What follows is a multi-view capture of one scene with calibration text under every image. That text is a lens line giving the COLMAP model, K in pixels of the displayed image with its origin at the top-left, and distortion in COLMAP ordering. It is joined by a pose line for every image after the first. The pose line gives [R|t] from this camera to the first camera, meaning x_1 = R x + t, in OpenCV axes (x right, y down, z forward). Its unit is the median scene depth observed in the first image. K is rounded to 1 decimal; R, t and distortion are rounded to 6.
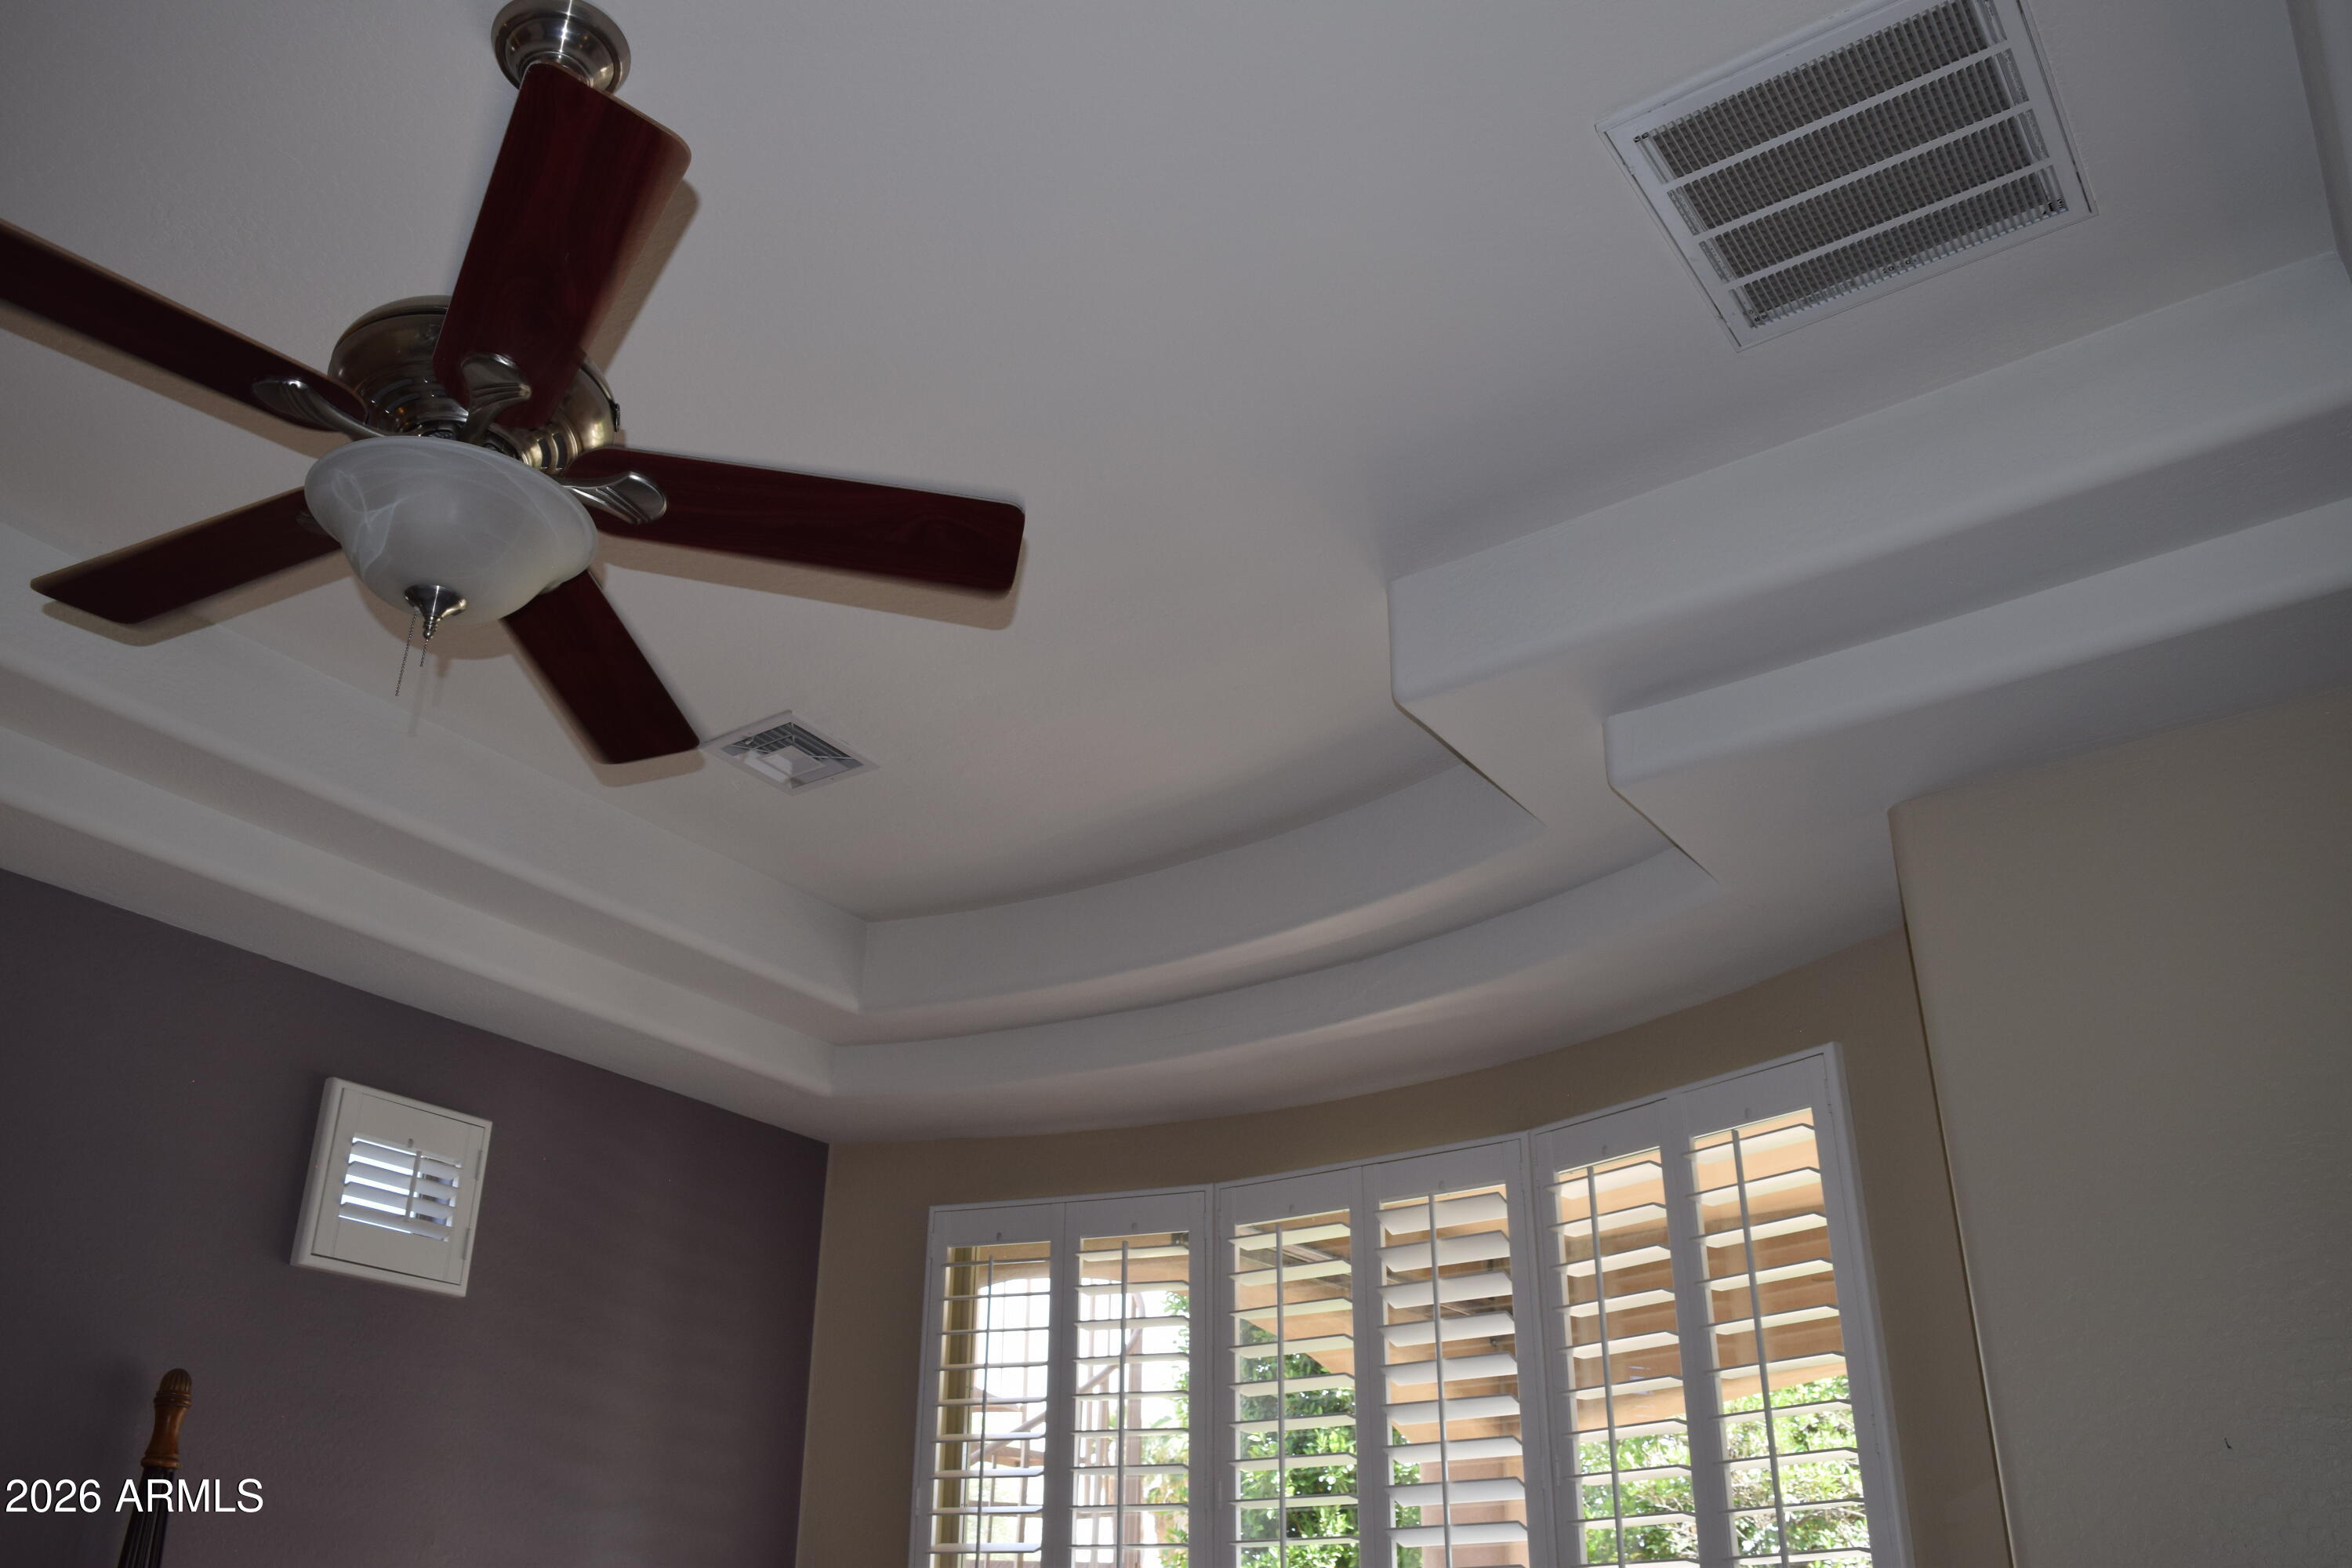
lens RADIAL K [[1868.7, 0, 1177.3], [0, 1868.7, 781.1], [0, 0, 1]] dist [-0.089267, 0.034991]
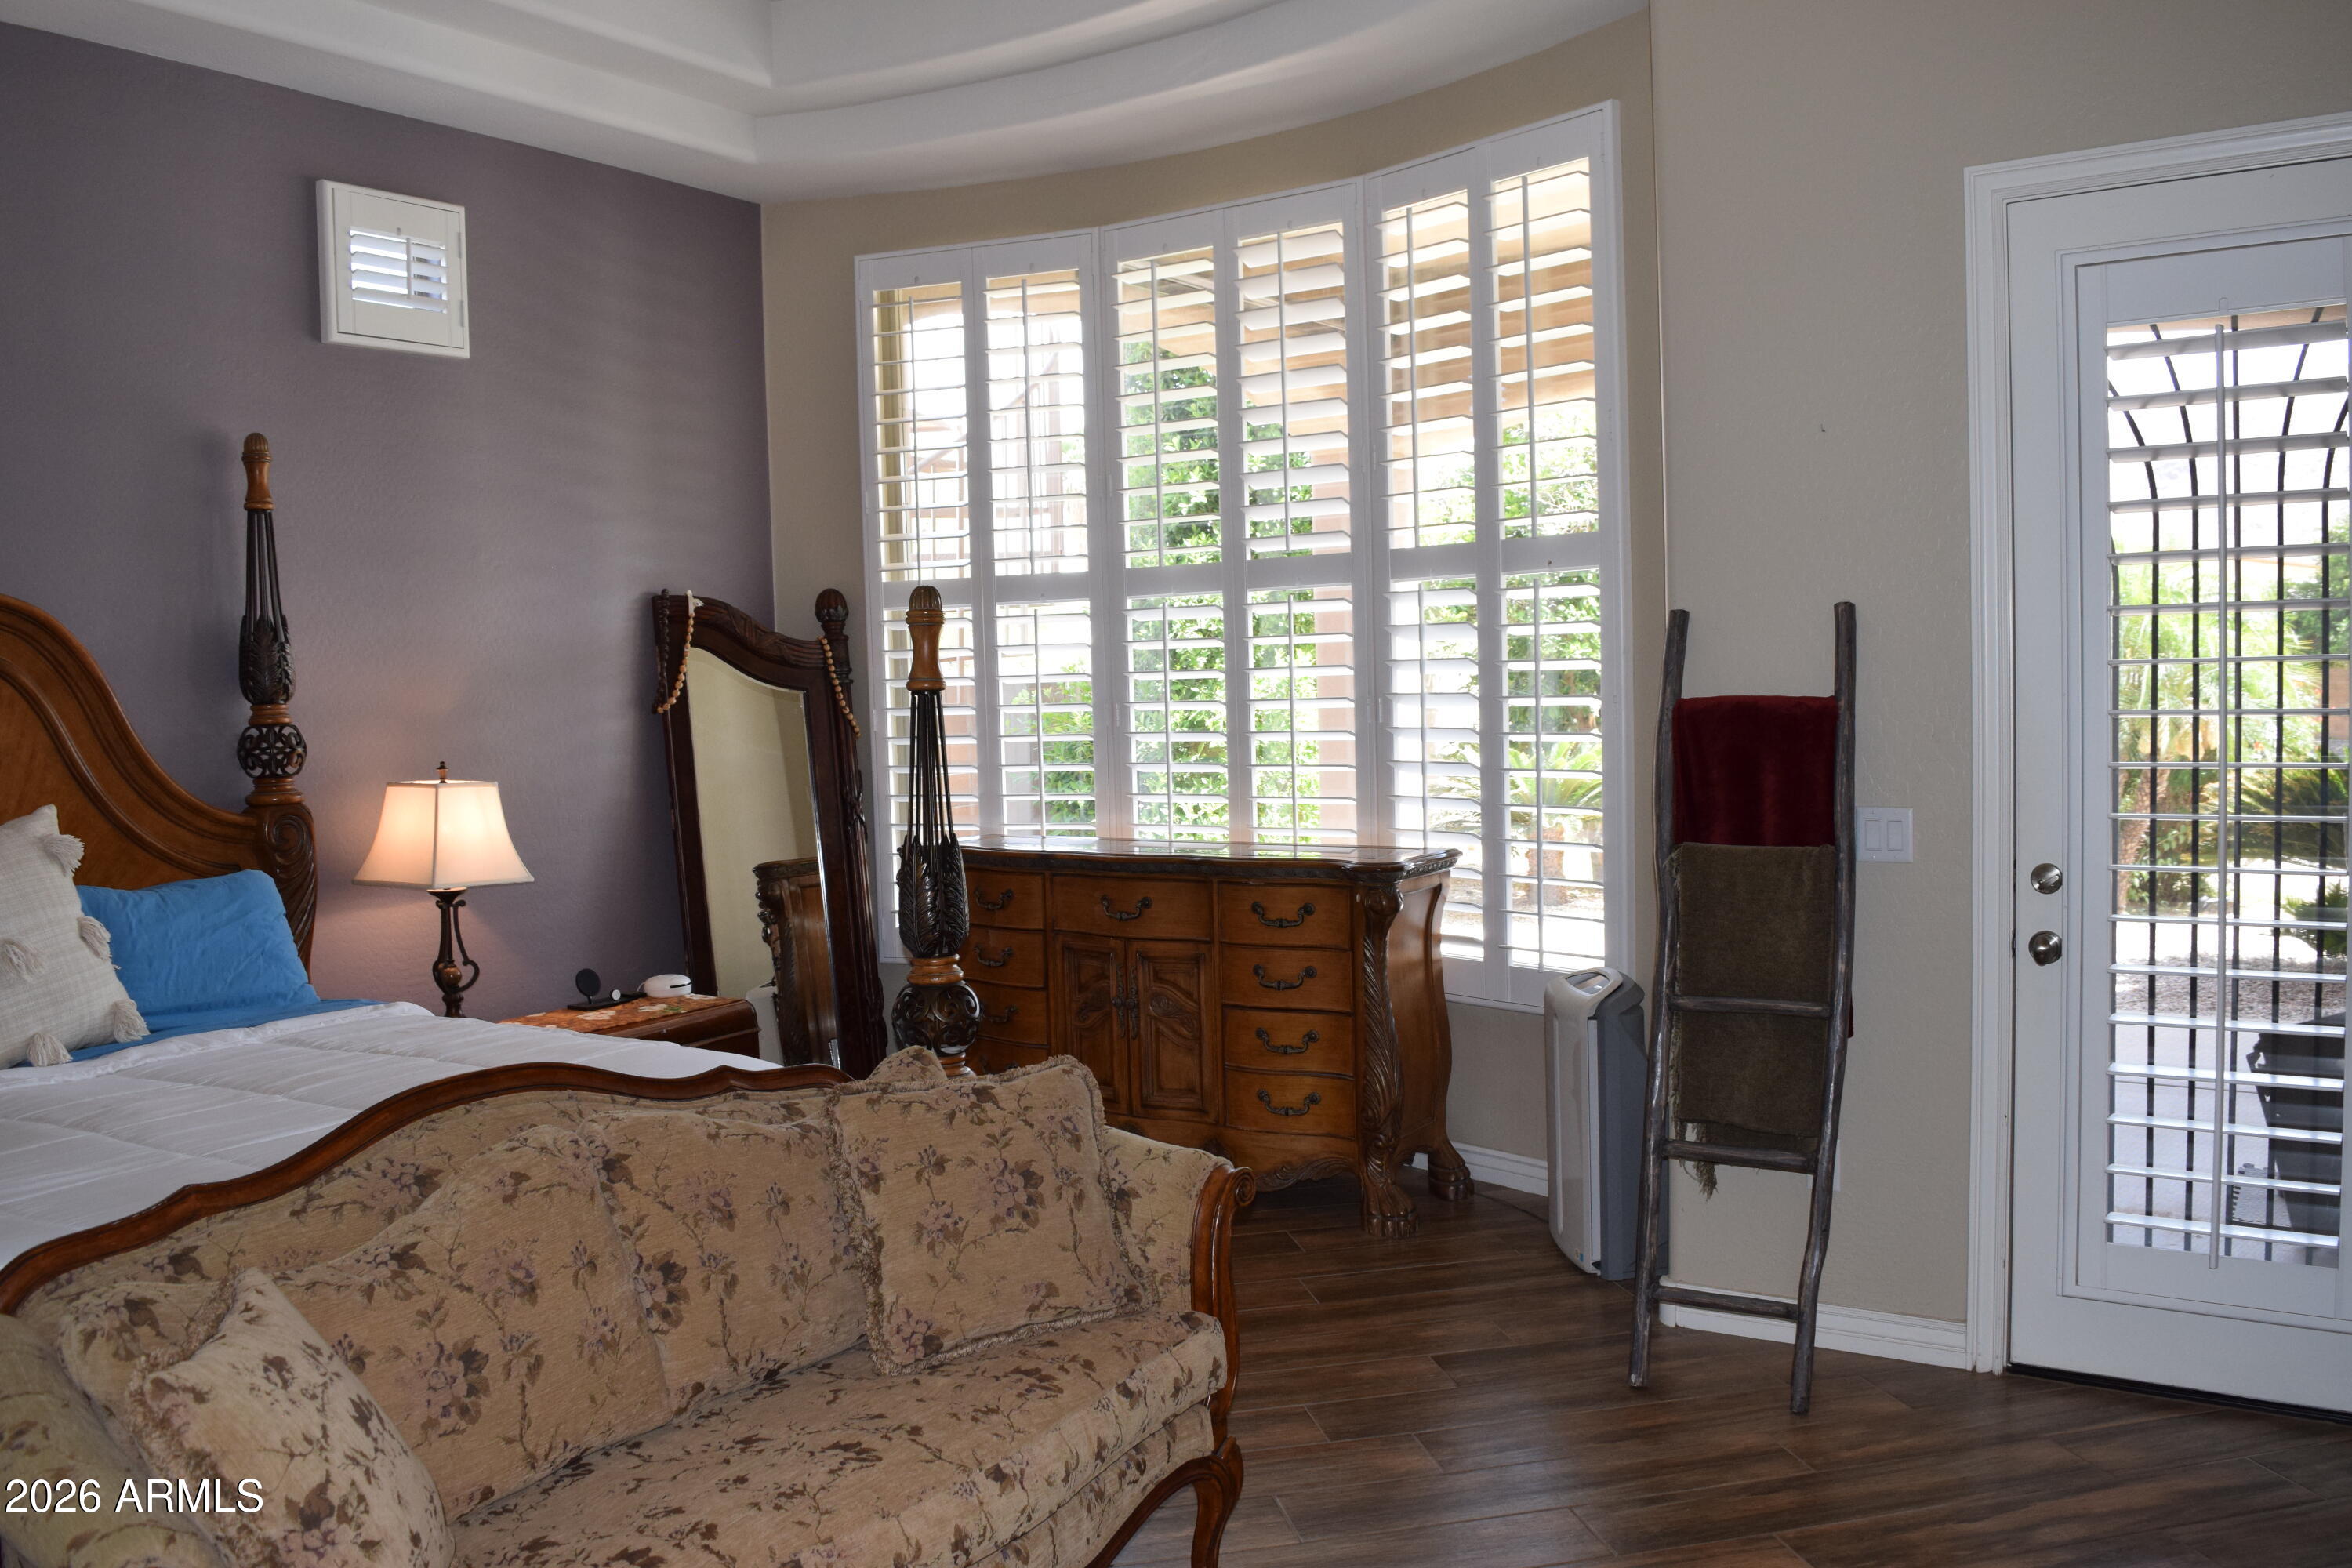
lens RADIAL K [[1868.7, 0, 1177.9], [0, 1868.7, 786.9], [0, 0, 1]] dist [-0.089267, 0.034991]
pose [[0.999228, -0.037323, 0.012268, 0.045944], [0.026230, 0.866232, 0.498954, -0.059823], [-0.029250, -0.498247, 0.866542, -0.184232]]
